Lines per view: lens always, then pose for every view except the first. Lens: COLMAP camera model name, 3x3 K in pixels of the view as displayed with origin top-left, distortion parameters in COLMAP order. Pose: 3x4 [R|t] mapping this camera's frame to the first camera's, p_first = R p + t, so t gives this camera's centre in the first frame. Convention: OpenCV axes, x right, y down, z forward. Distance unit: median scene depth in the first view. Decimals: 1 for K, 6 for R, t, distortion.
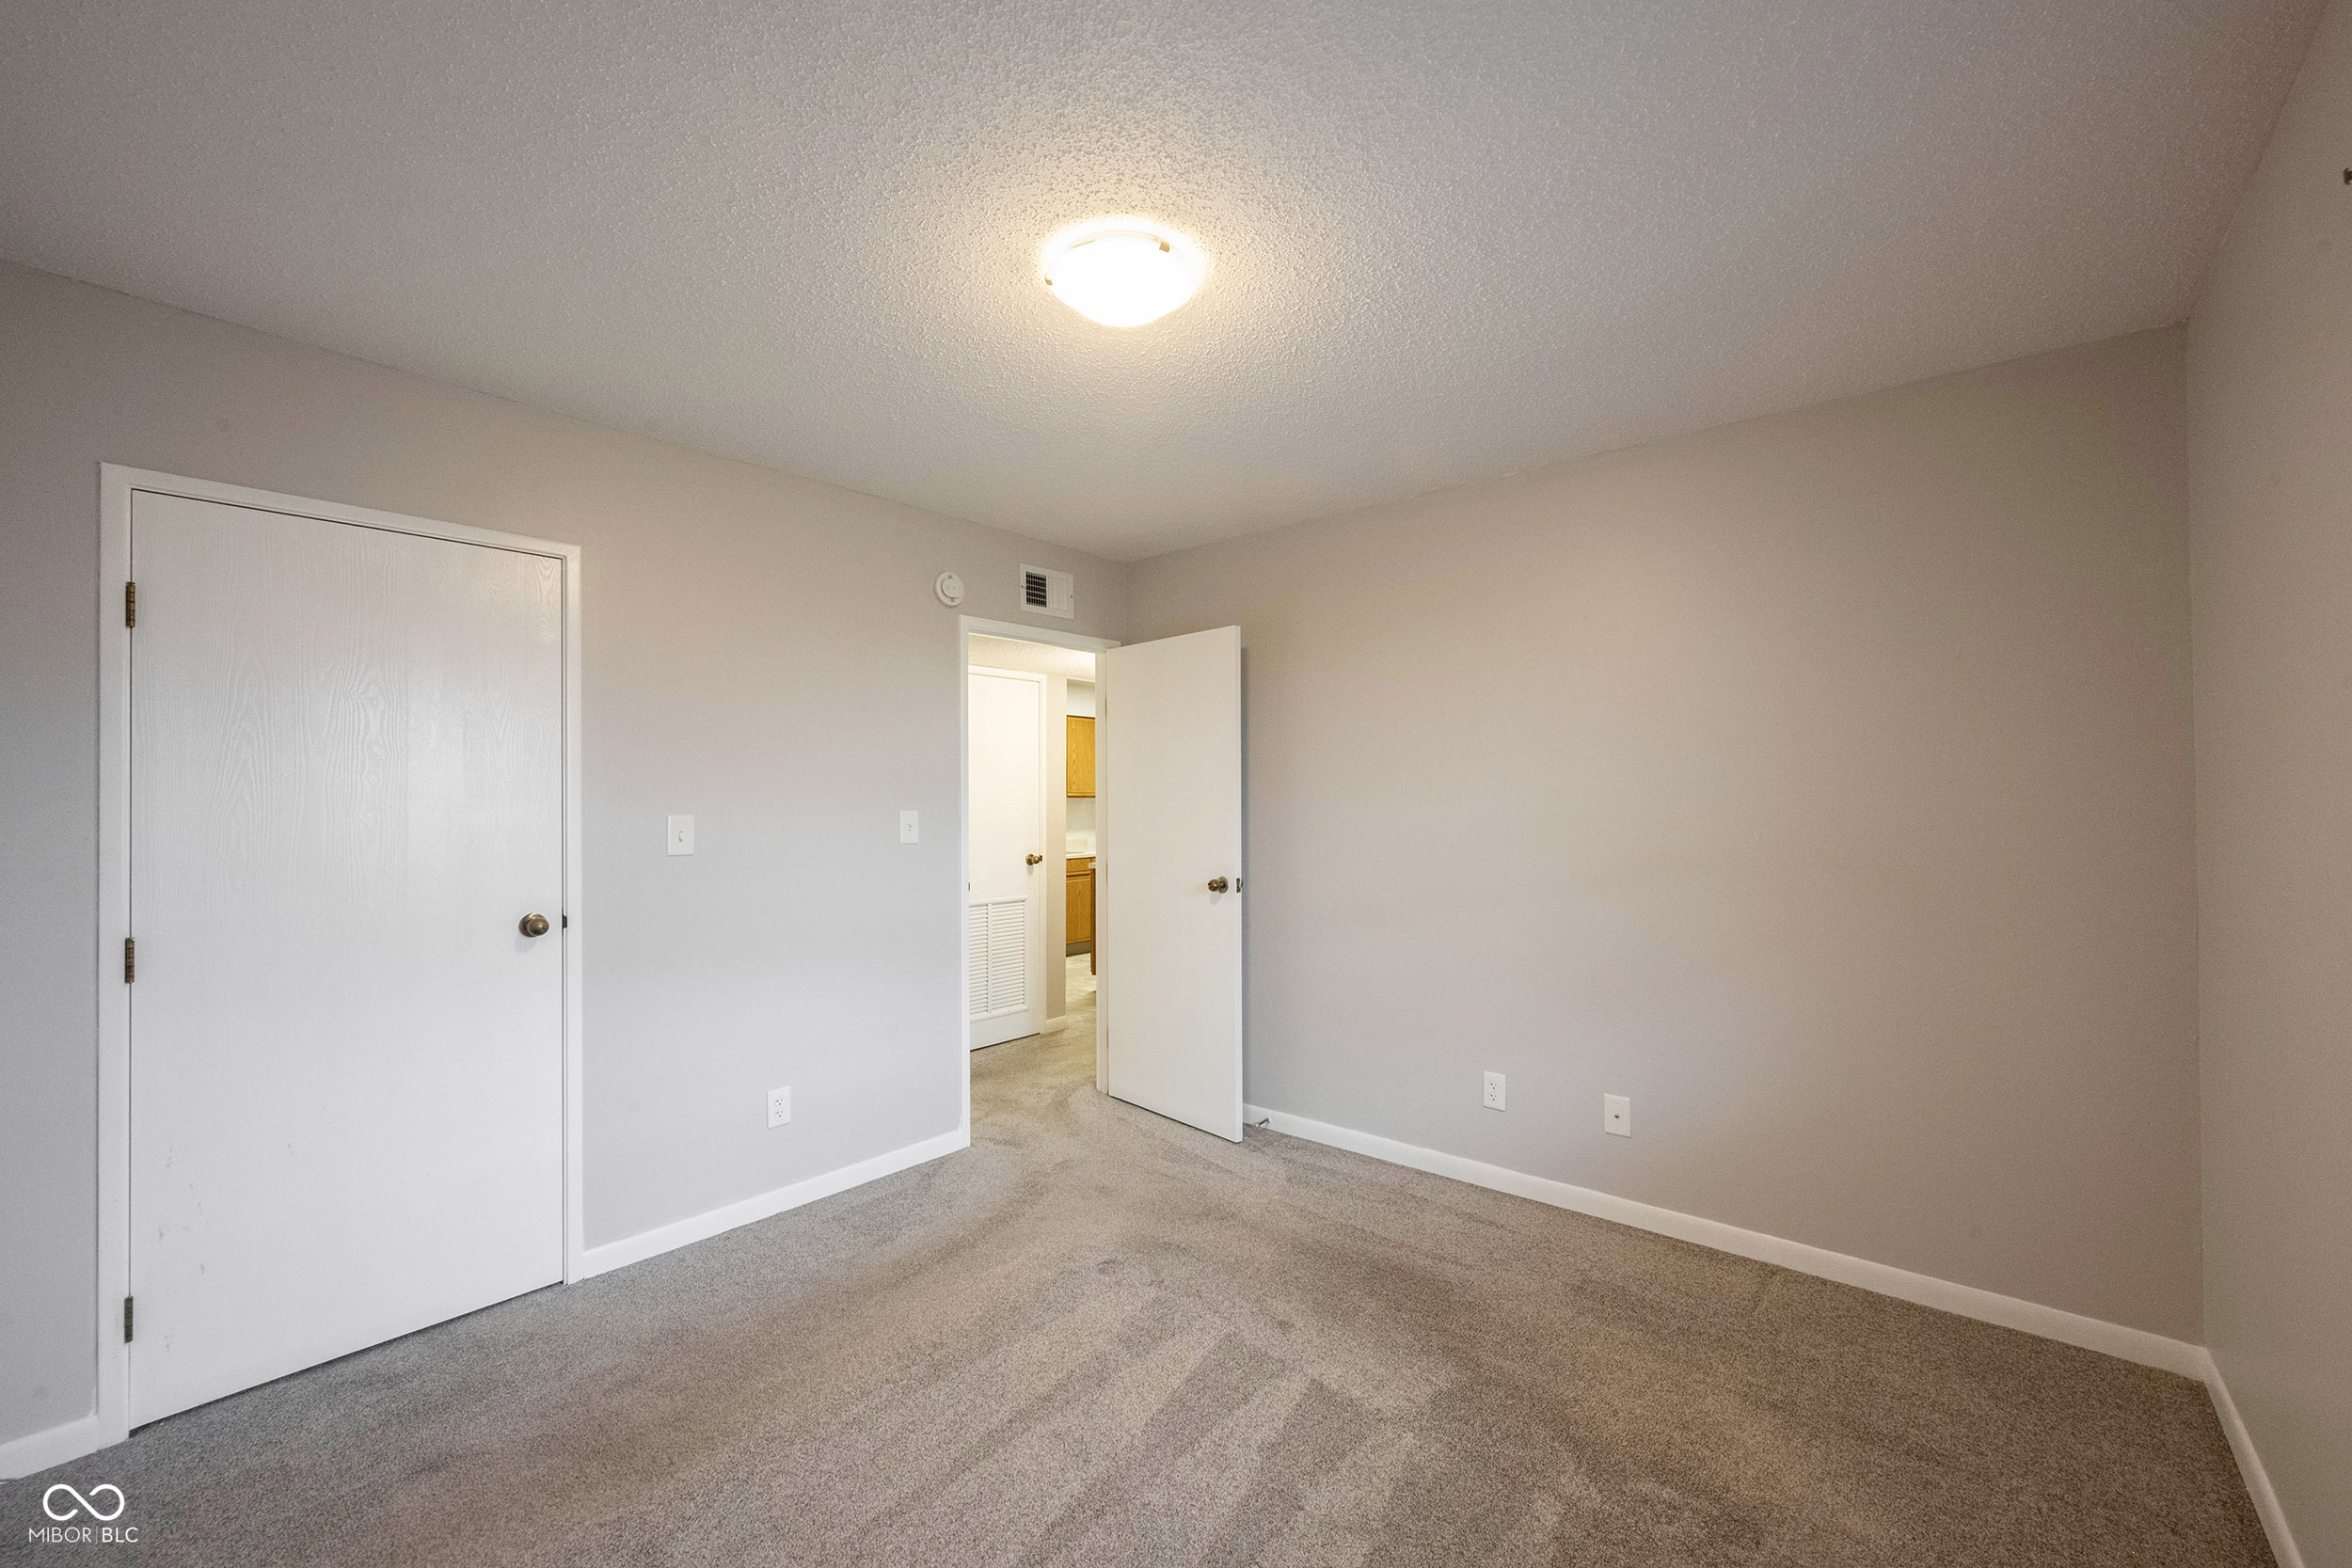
lens RADIAL K [[931.3, 0, 1166.0], [0, 931.3, 794.0], [0, 0, 1]] dist [-0.000071, 0.000064]
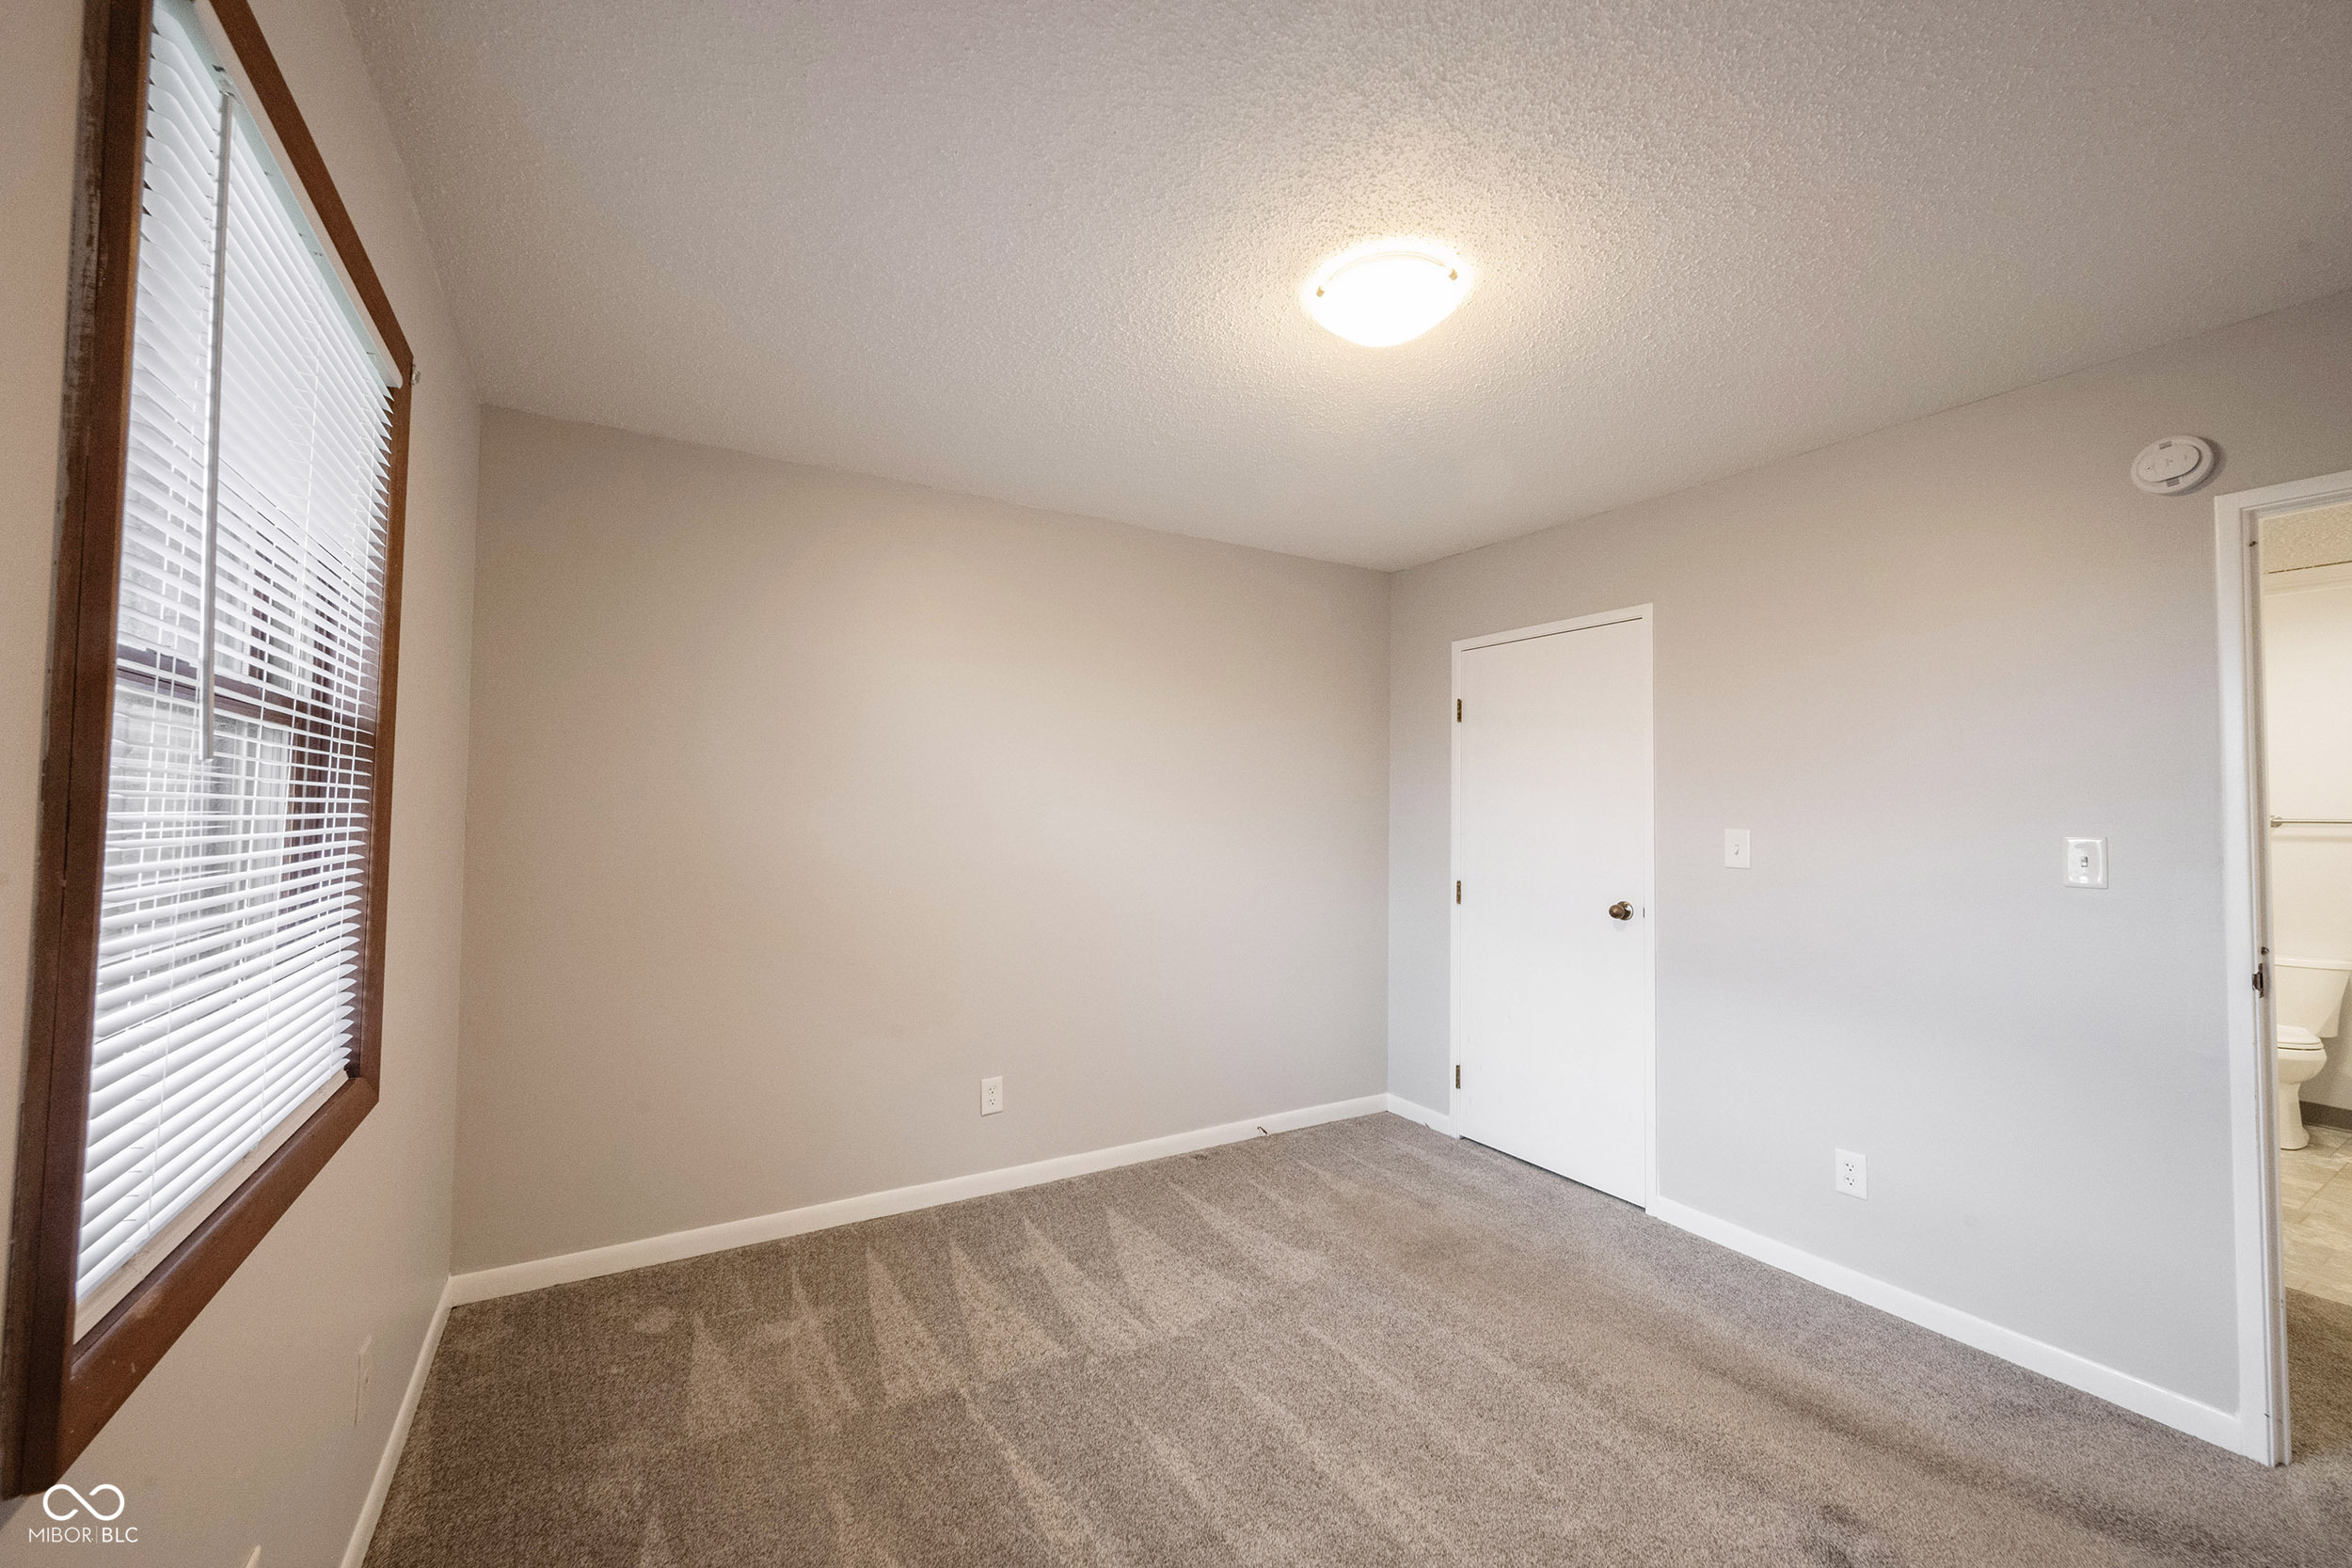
lens RADIAL K [[936.5, 0, 1176.0], [0, 936.5, 784.0], [0, 0, 1]] dist [0.000064, 0.000070]
pose [[-0.313259, -0.020067, -0.949456, 0.707177], [-0.001015, 0.999783, -0.020796, -0.005750], [0.949667, -0.005550, -0.313212, 0.791193]]
